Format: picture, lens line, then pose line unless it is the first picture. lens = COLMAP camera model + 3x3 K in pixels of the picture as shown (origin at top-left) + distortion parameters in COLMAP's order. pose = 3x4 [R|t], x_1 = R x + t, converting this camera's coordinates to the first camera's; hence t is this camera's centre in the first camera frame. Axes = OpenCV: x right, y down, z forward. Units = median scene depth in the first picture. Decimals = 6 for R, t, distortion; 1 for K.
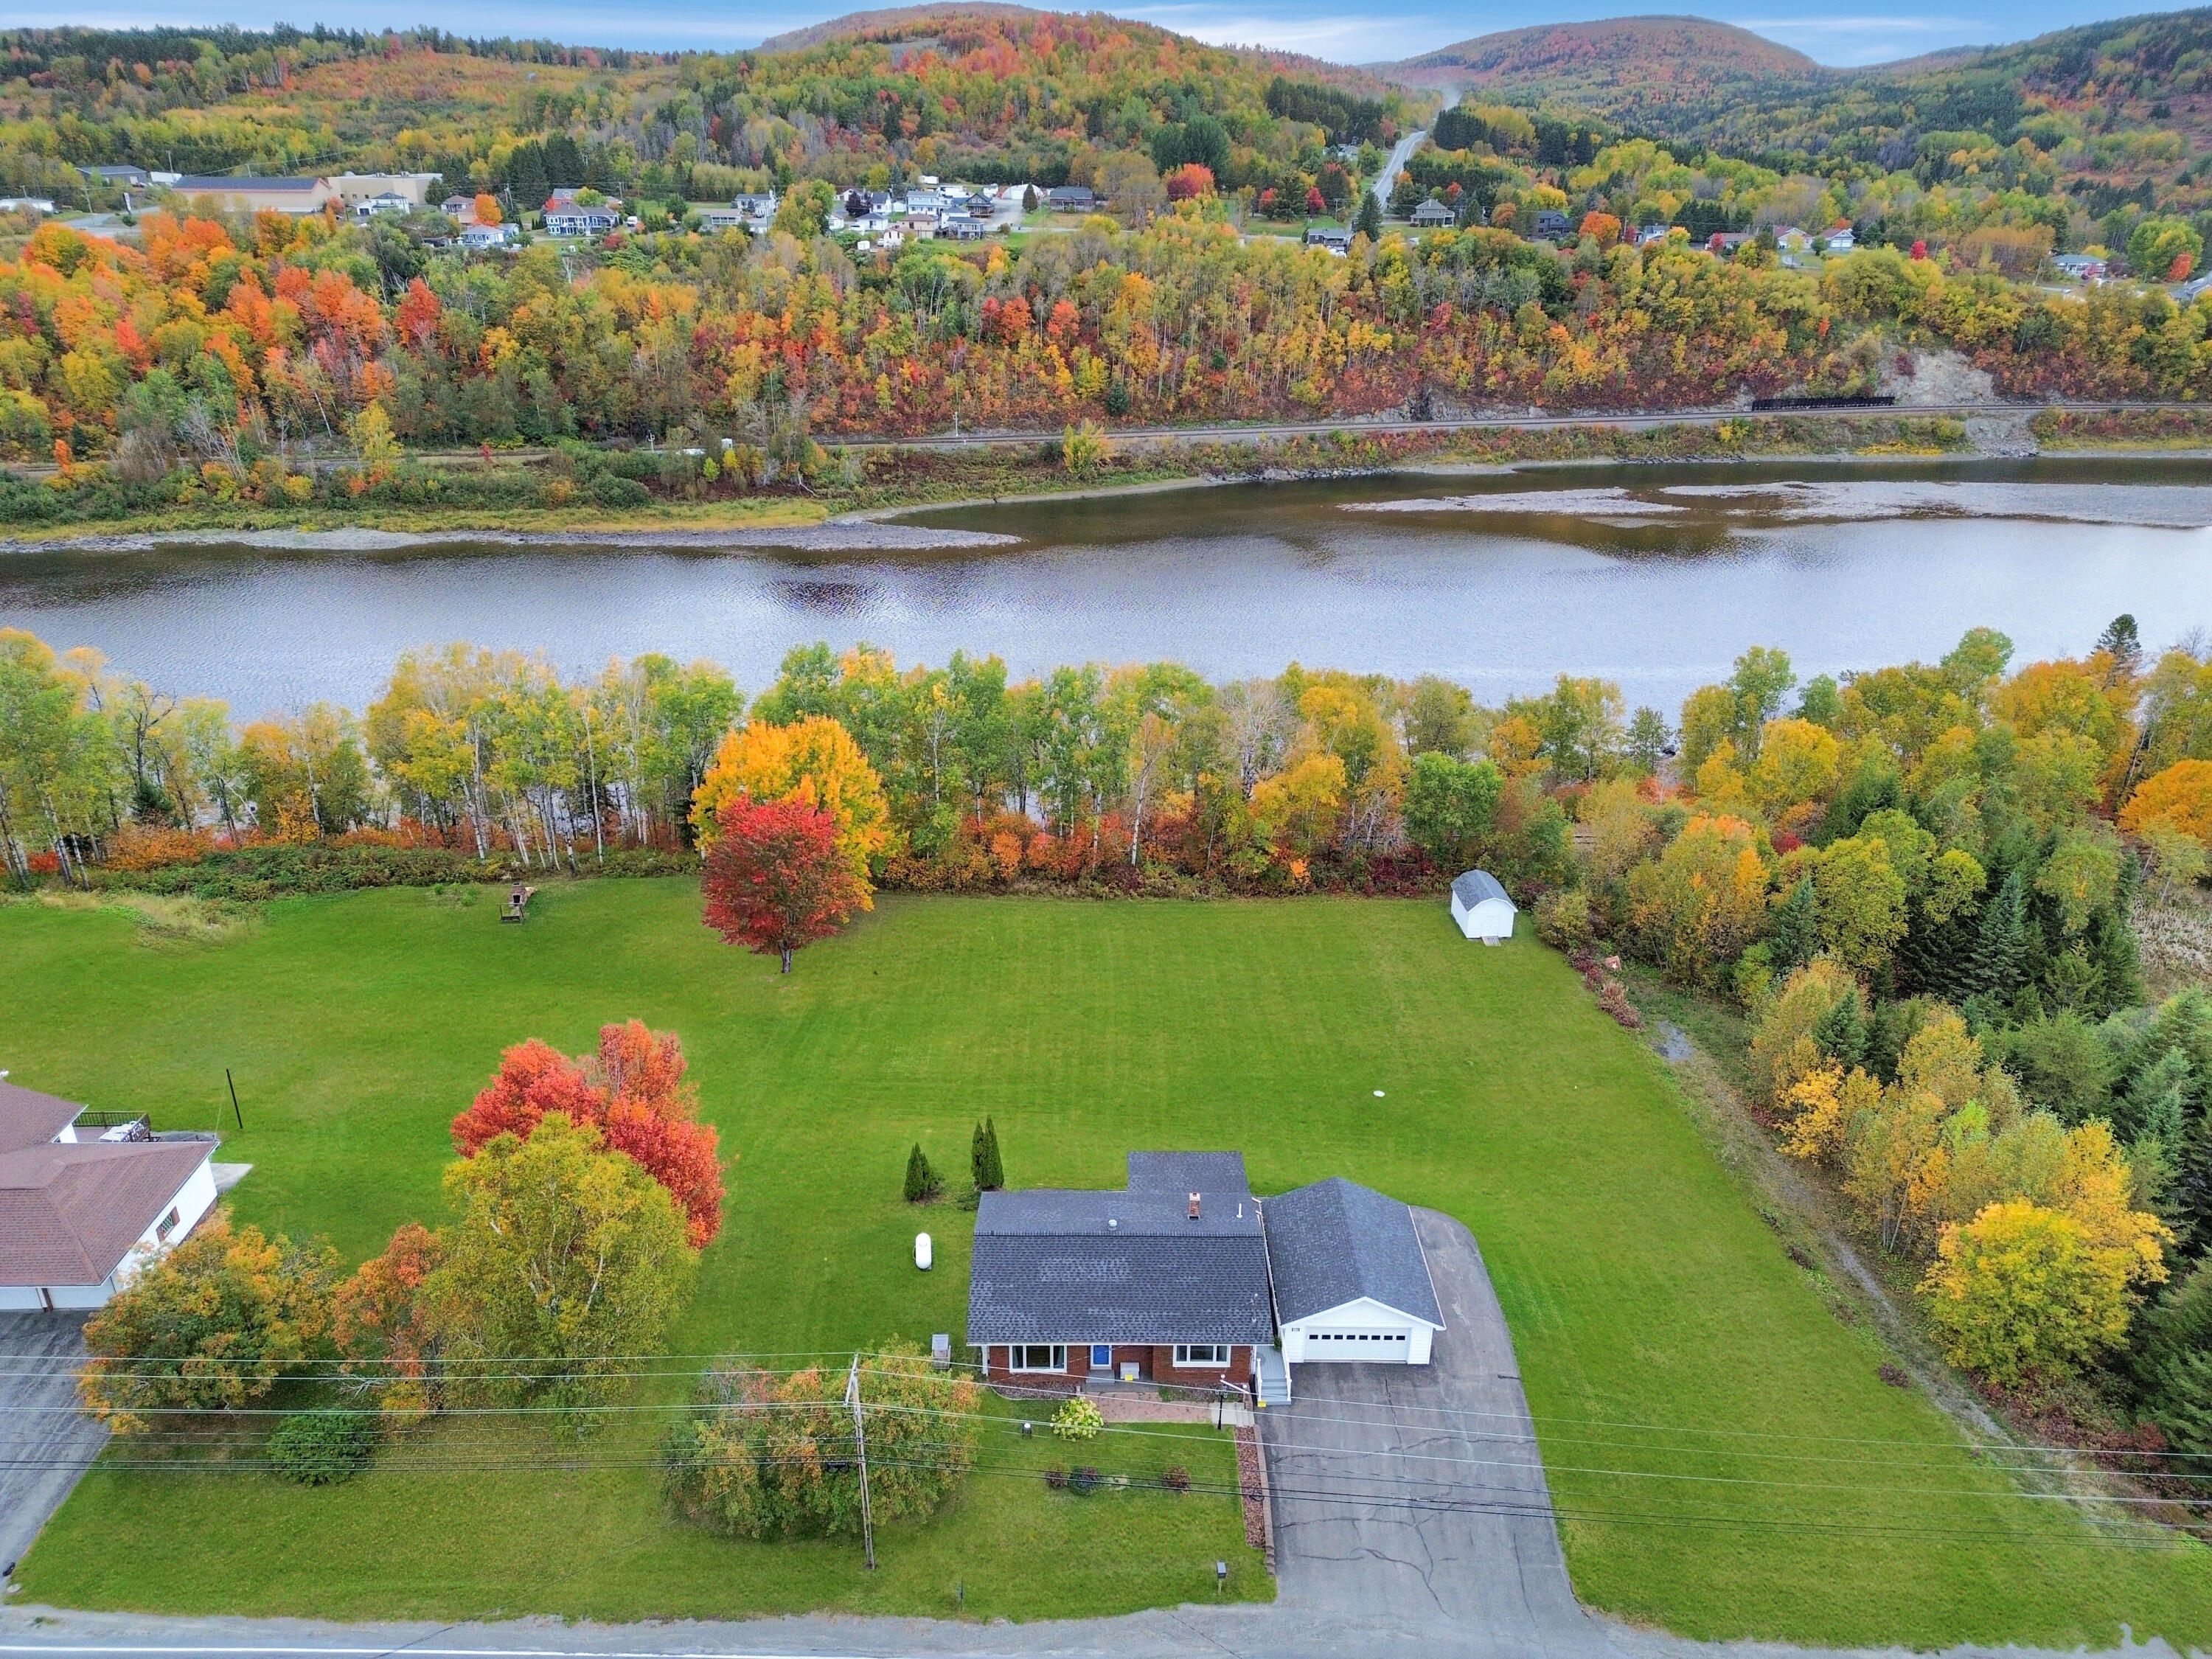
lens RADIAL K [[1554.2, 0, 1102.1], [0, 1554.2, 829.7], [0, 0, 1]] dist [0.081024, -0.070586]
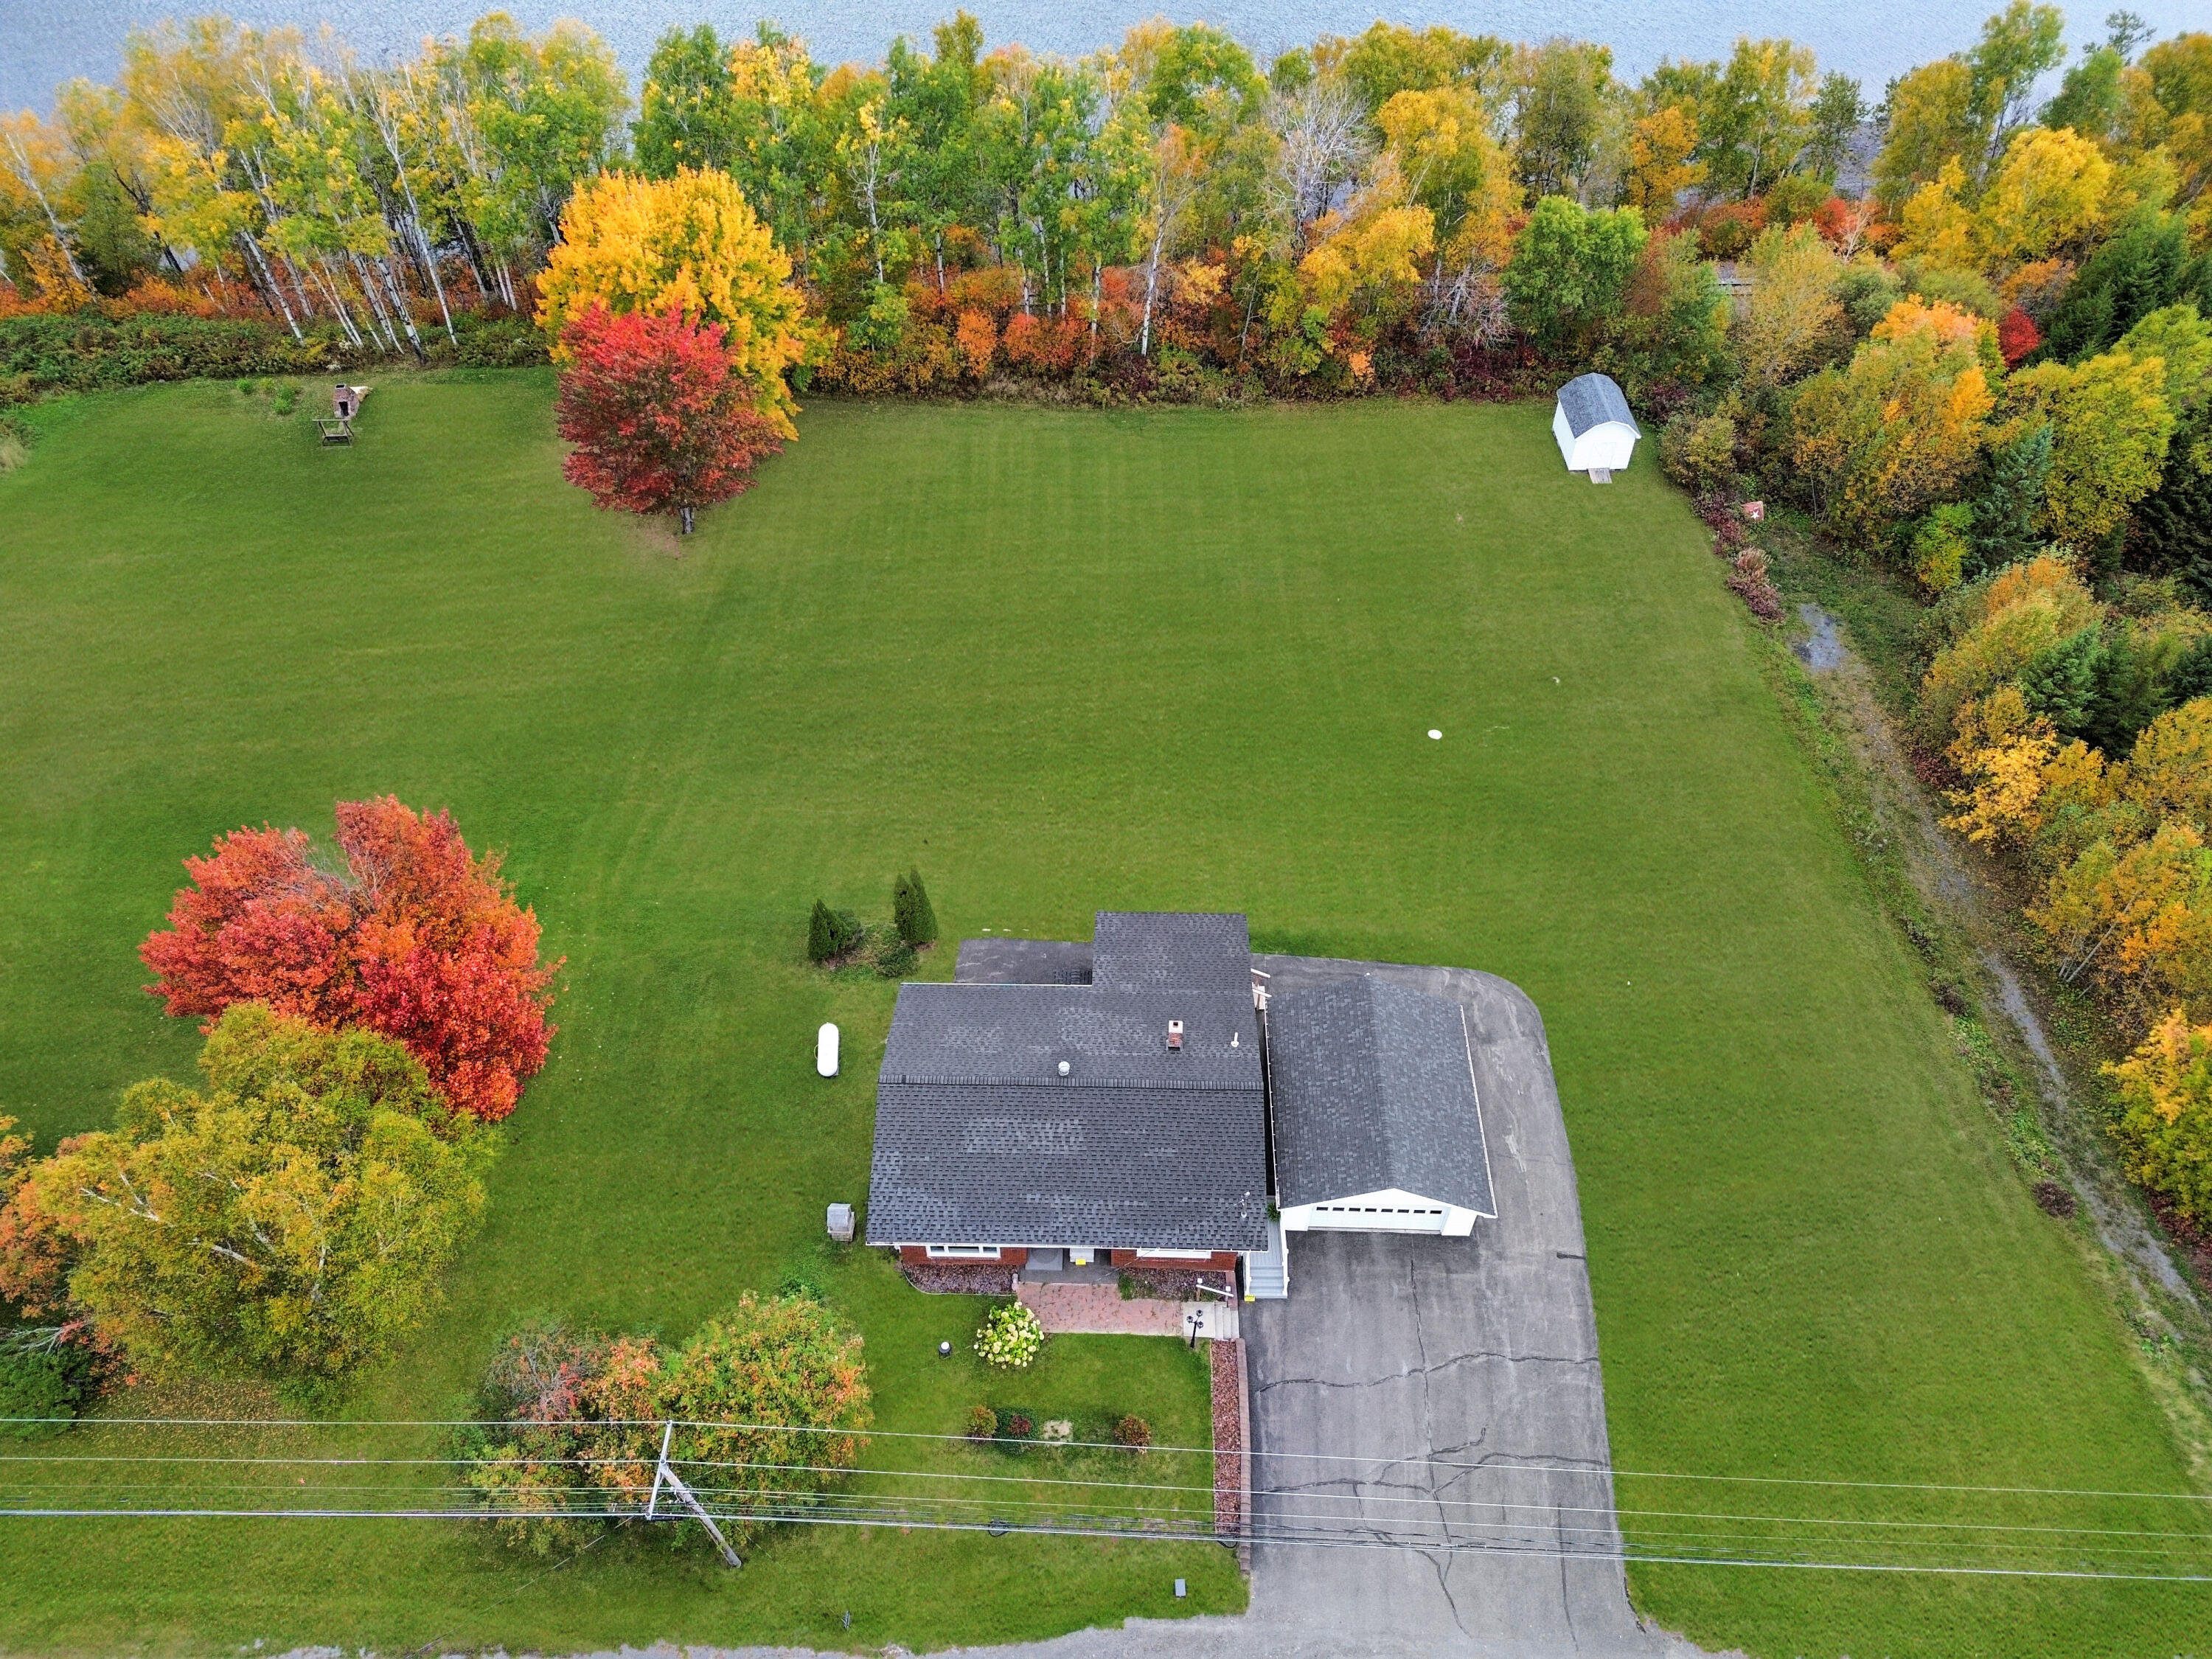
lens RADIAL K [[1548.3, 0, 1102.2], [0, 1548.3, 840.2], [0, 0, 1]] dist [0.078381, -0.067249]
pose [[0.999592, 0.016099, -0.023575, 0.007167], [-0.004602, 0.905902, 0.423462, -0.028420], [0.028174, -0.423180, 0.905607, 0.065345]]
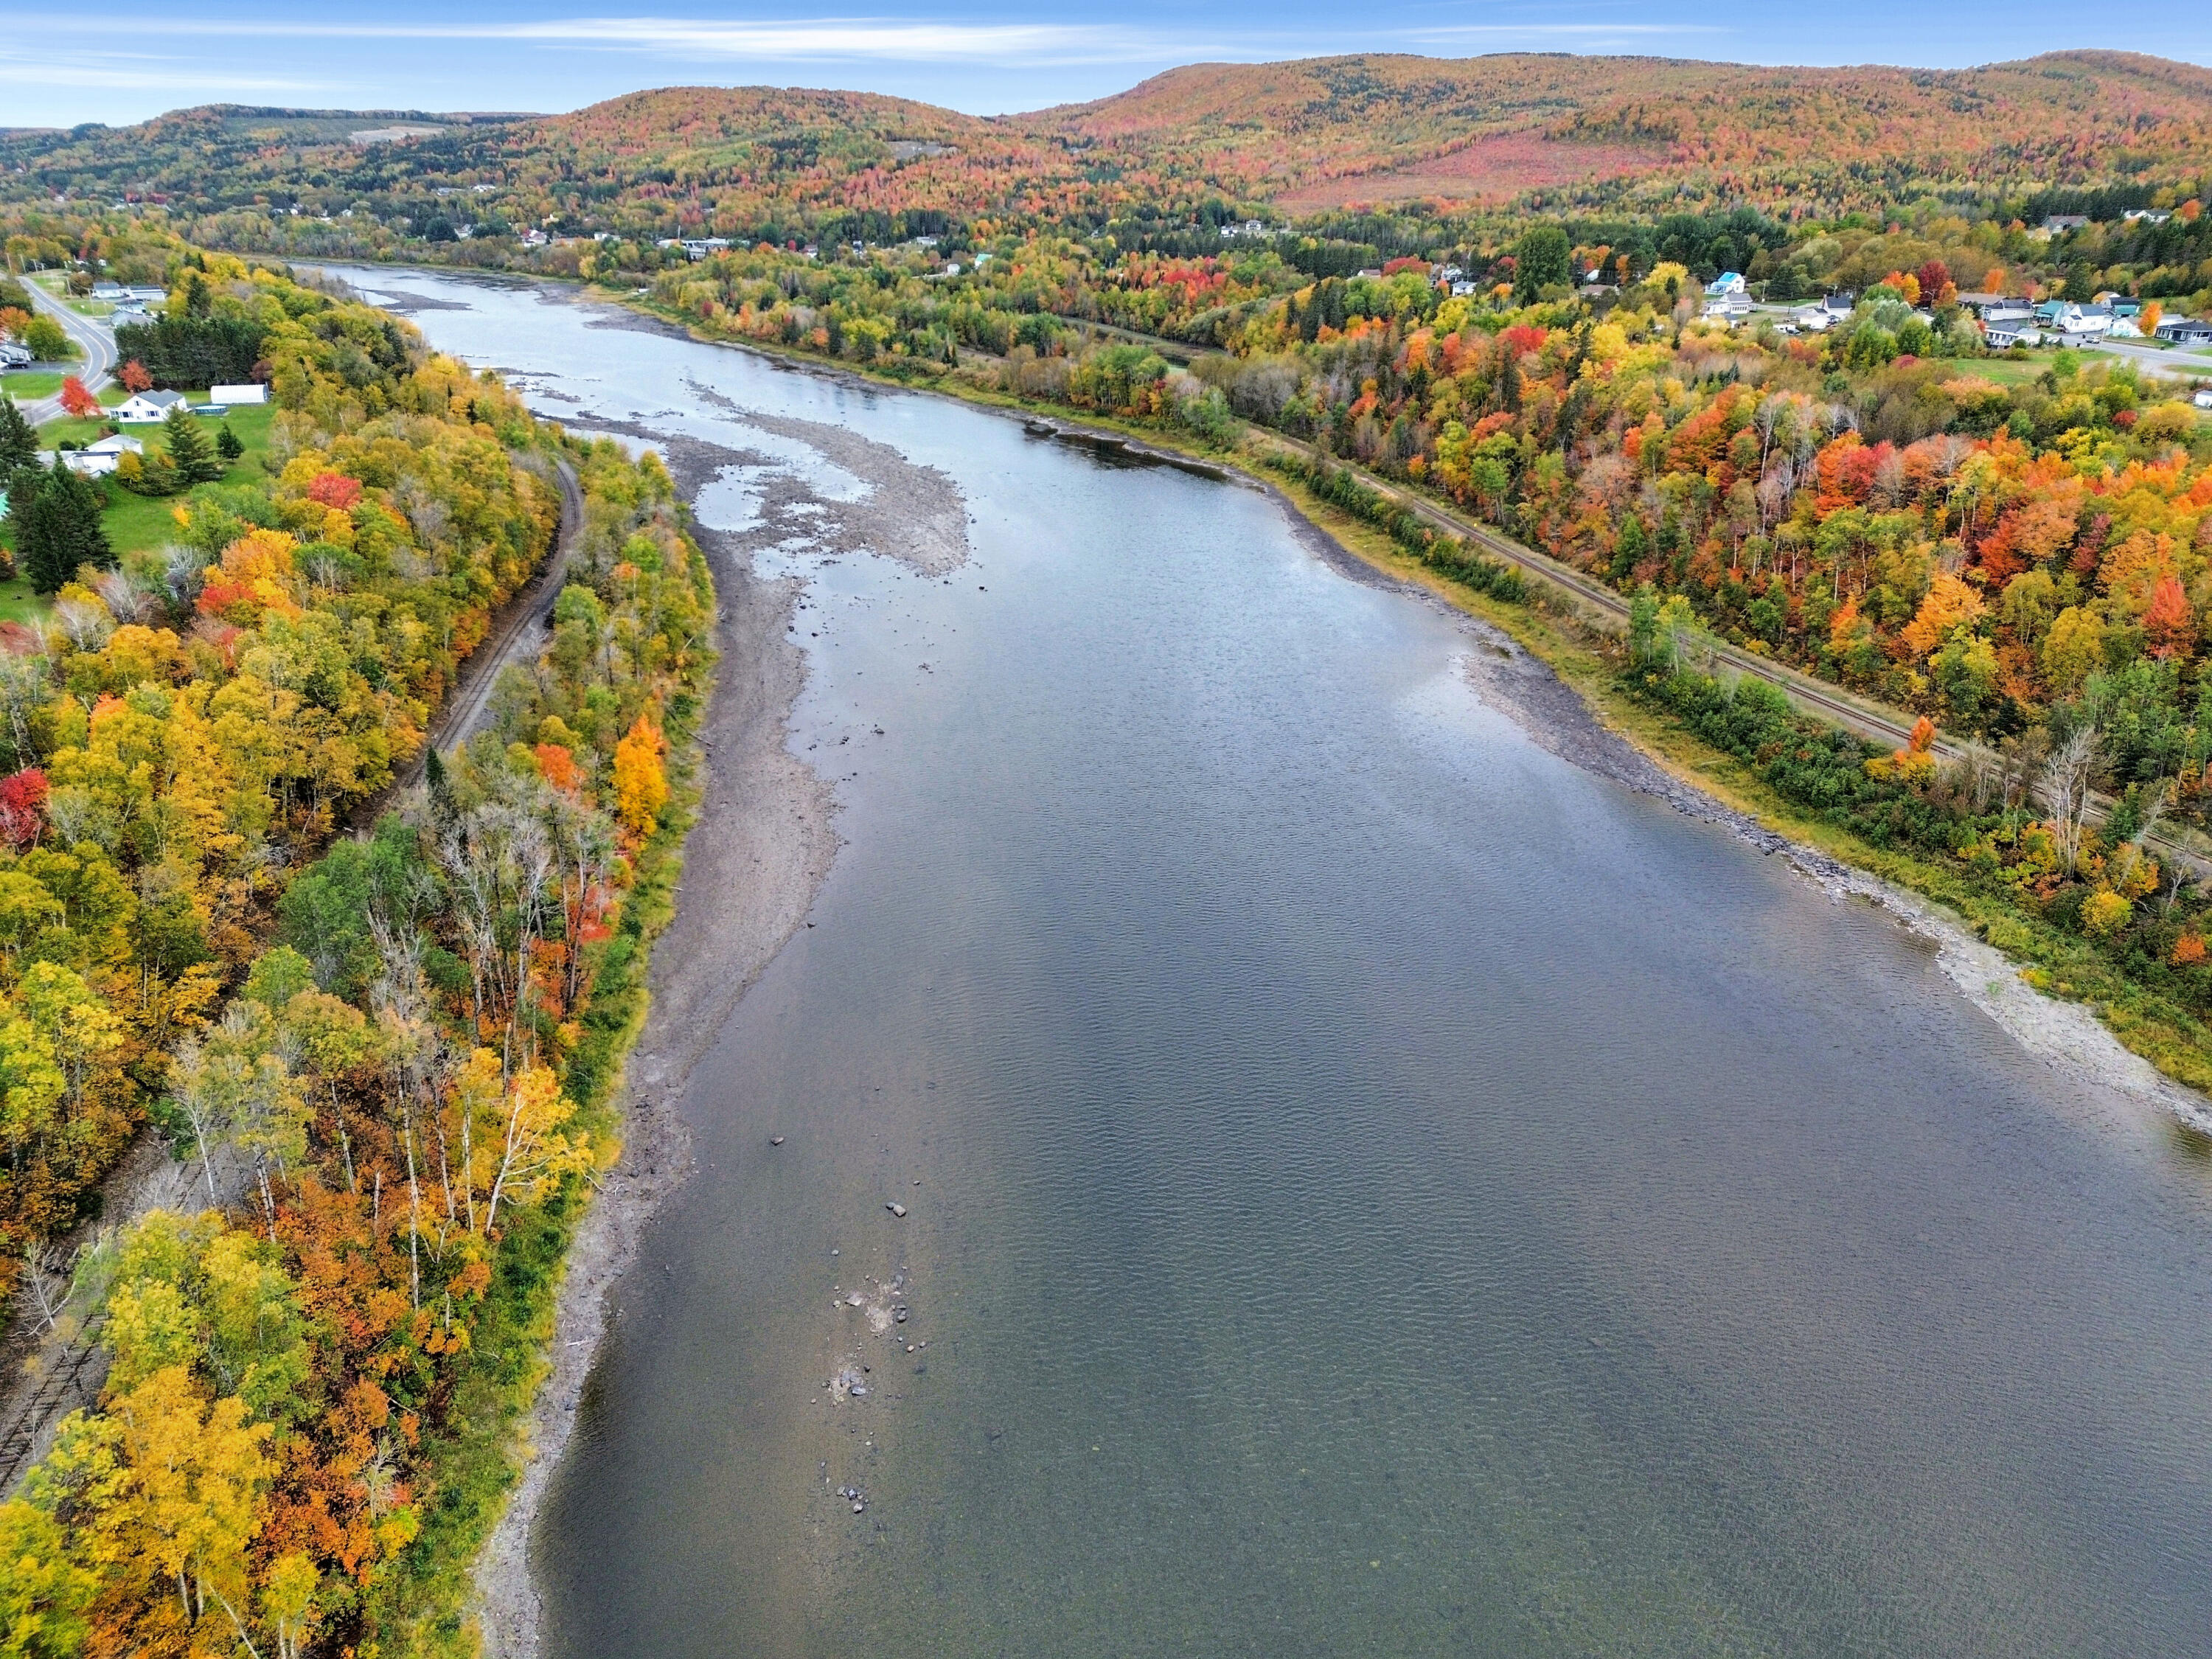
lens RADIAL K [[1554.2, 0, 1102.1], [0, 1554.2, 829.7], [0, 0, 1]] dist [0.081024, -0.070586]
pose [[0.071844, 0.386182, -0.919621, 0.004005], [-0.405793, 0.853564, 0.326741, -0.239532], [0.911137, 0.349702, 0.218033, 0.432559]]
